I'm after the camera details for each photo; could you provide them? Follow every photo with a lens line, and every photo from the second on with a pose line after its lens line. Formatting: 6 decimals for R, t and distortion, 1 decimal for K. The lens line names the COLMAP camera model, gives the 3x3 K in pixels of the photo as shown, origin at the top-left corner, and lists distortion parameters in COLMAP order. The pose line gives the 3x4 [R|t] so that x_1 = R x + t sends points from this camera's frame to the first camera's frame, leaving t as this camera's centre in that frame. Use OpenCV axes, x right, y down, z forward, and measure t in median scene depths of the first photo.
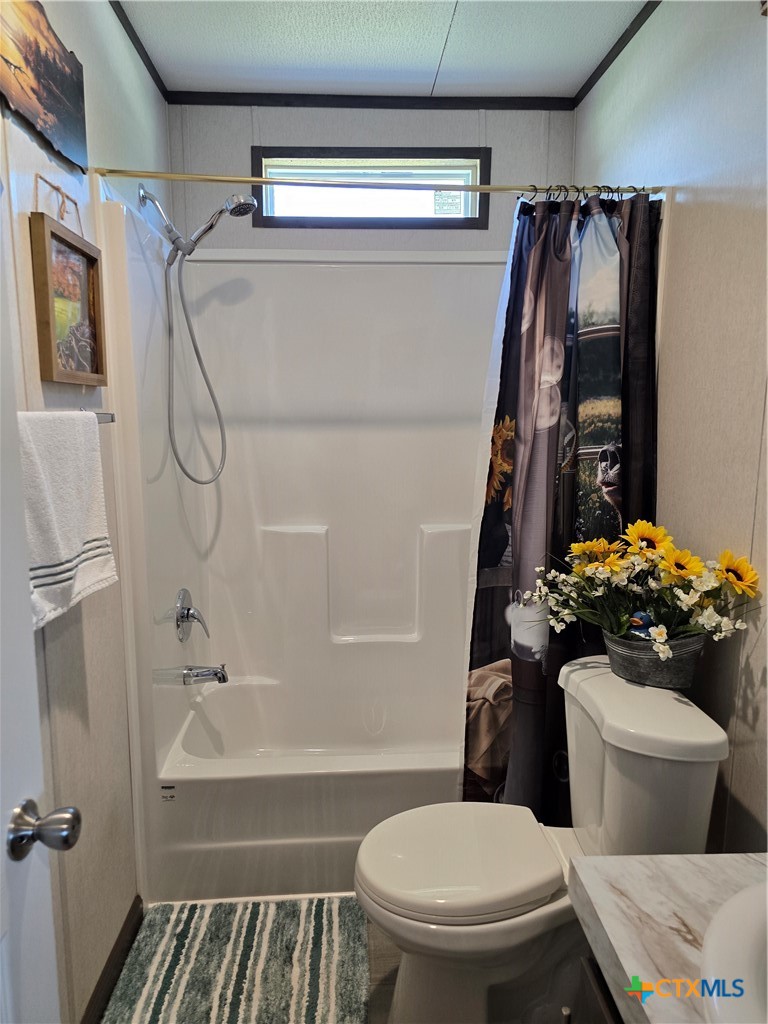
lens RADIAL K [[687.5, 0, 385.7], [0, 687.5, 514.5], [0, 0, 1]] dist [0.066810, -0.056384]
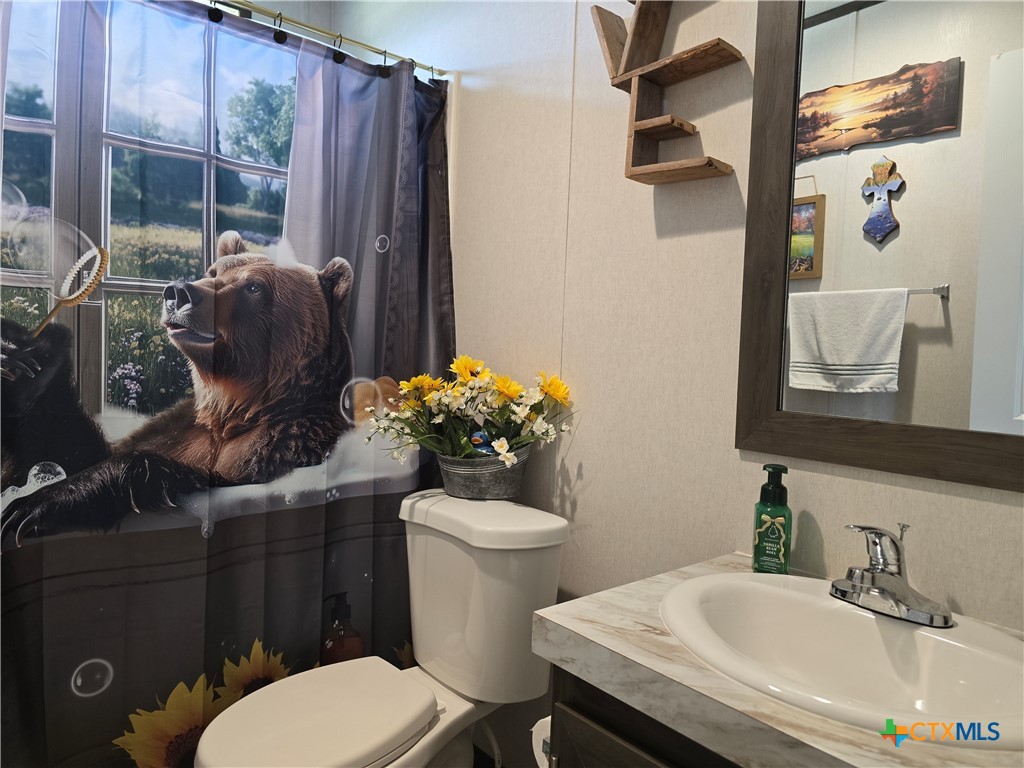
lens RADIAL K [[687.5, 0, 514.6], [0, 687.5, 379.2], [0, 0, 1]] dist [0.066810, -0.056384]
pose [[0.782422, -0.000275, 0.622748, -0.271913], [0.066014, 0.994402, -0.082502, 0.159392], [-0.619240, 0.105662, 0.778060, 0.127346]]
